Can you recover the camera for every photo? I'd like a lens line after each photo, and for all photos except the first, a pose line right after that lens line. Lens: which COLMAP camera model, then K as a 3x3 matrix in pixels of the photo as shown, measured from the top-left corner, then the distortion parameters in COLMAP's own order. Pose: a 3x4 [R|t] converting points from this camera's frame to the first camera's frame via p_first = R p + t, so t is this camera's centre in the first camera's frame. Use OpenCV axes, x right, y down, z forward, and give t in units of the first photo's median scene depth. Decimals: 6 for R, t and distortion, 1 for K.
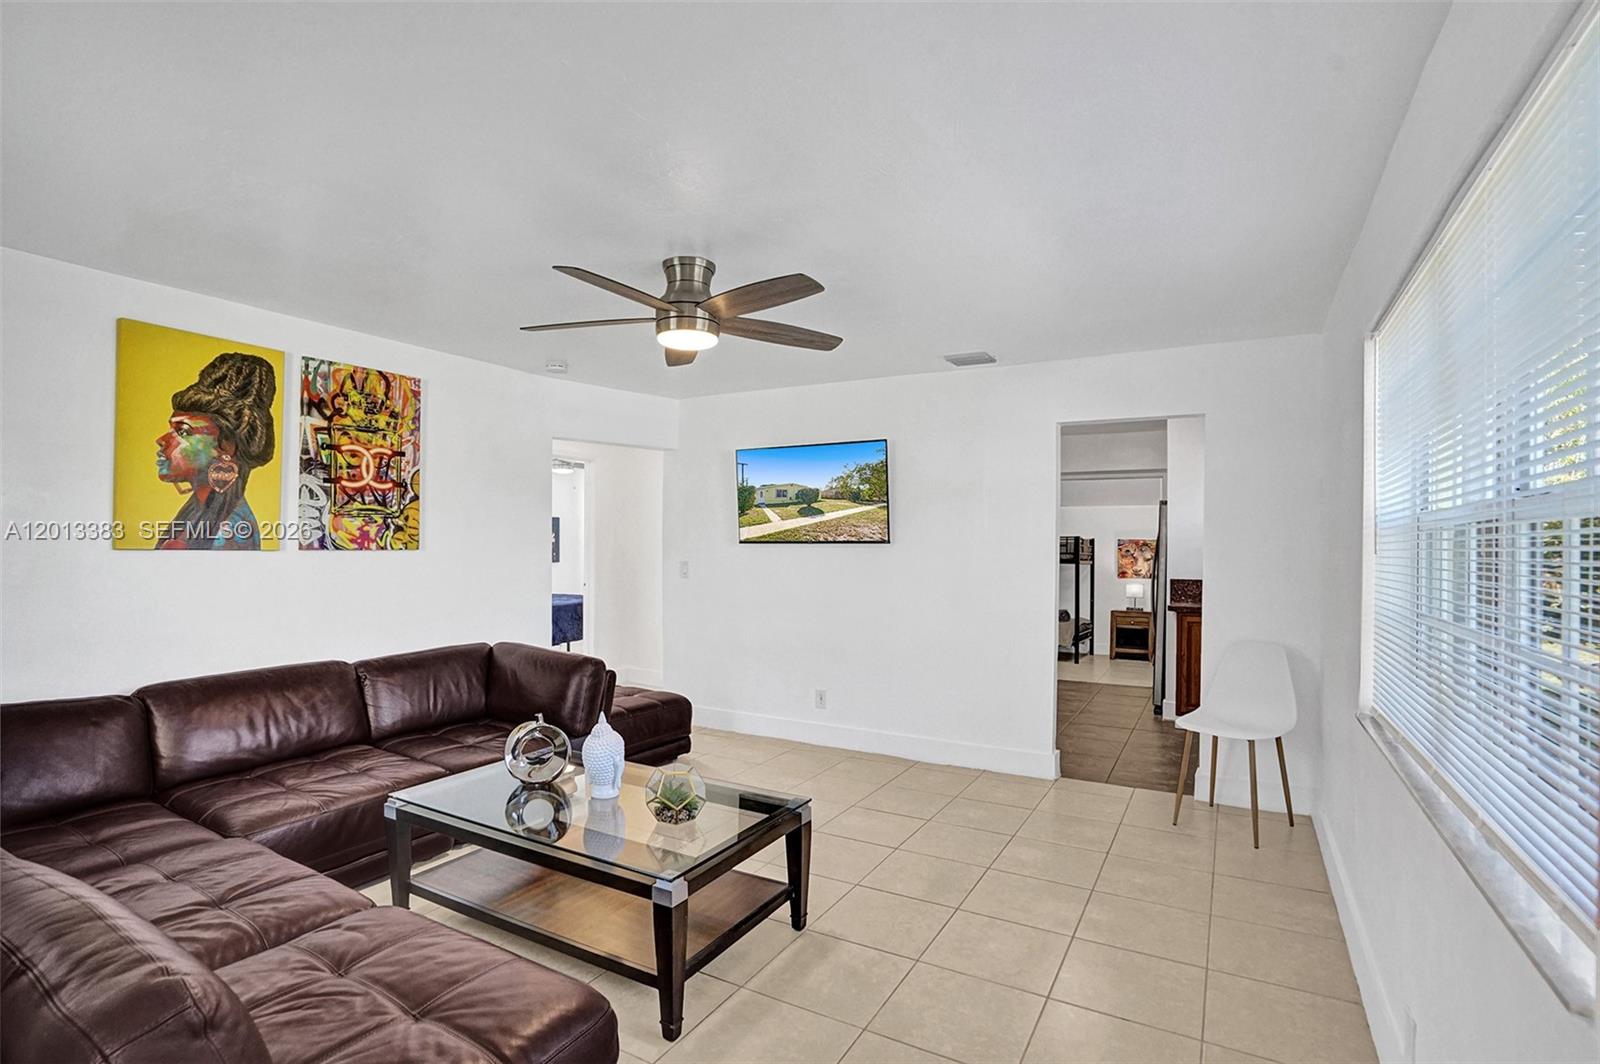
lens RADIAL K [[771.5, 0, 800.0], [0, 771.5, 532.0], [0, 0, 1]] dist [-0.049095, 0.014293]
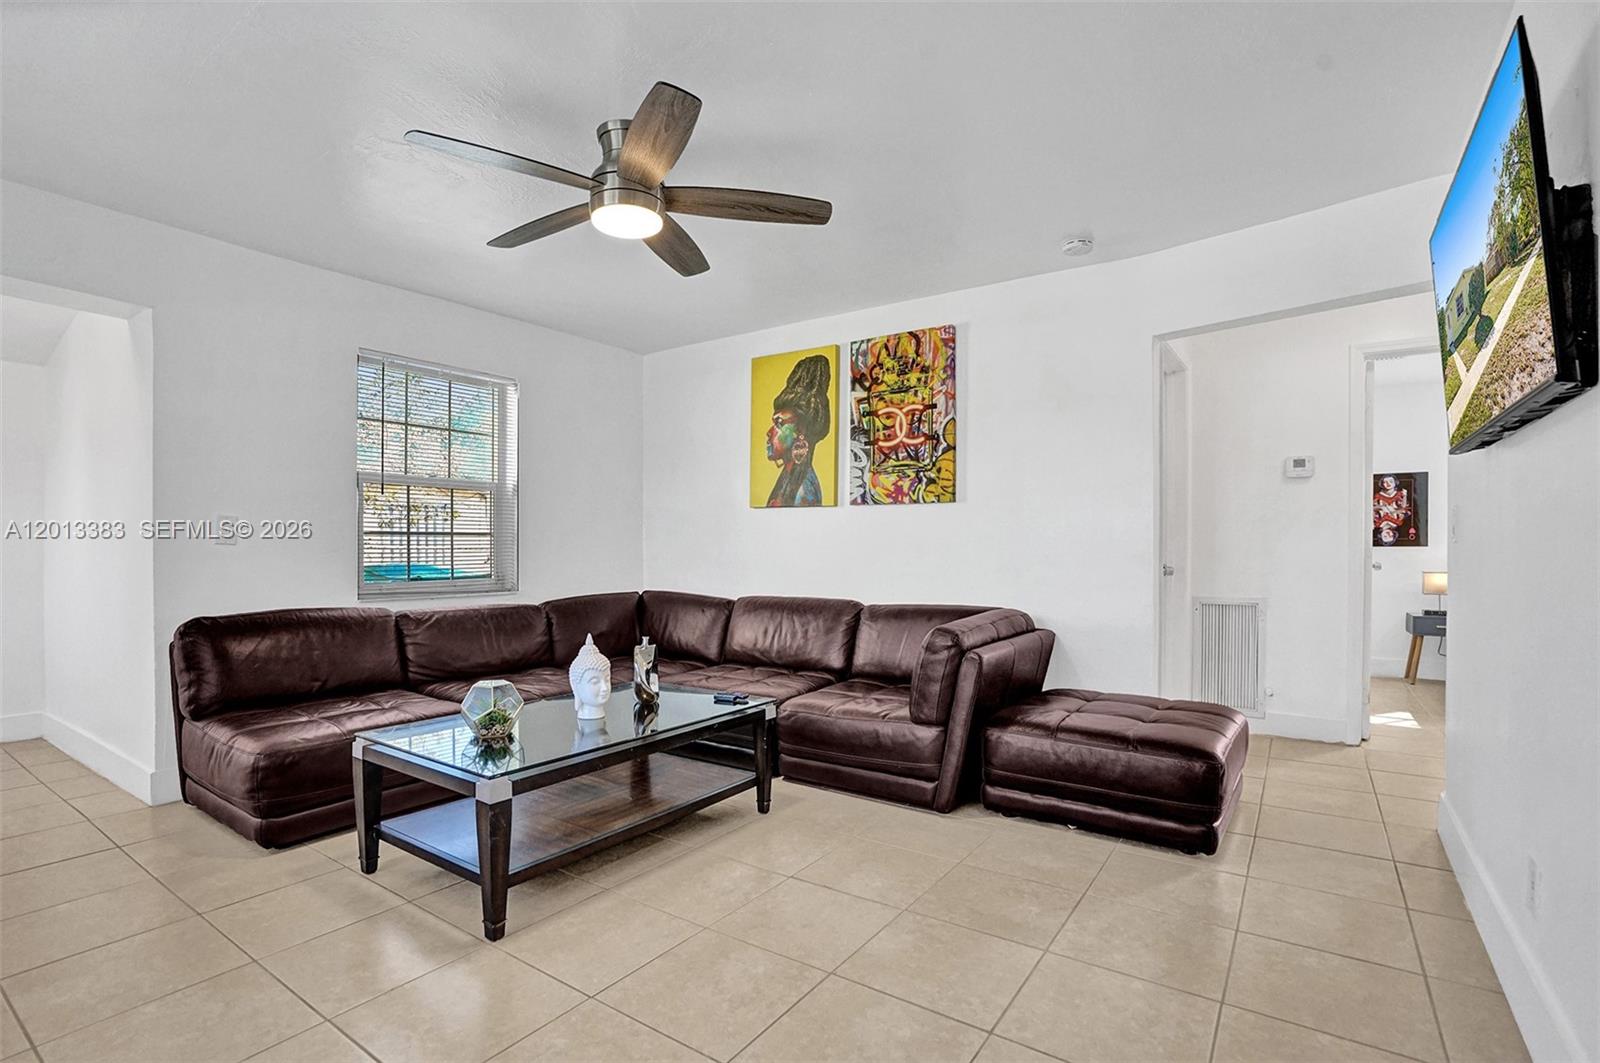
lens RADIAL K [[771.5, 0, 800.0], [0, 771.5, 531.5], [0, 0, 1]] dist [-0.049095, 0.014293]
pose [[-0.085189, -0.029503, -0.995928, 0.516283], [0.010561, 0.999479, -0.030512, 0.095185], [0.996309, -0.013118, -0.084833, 0.966388]]
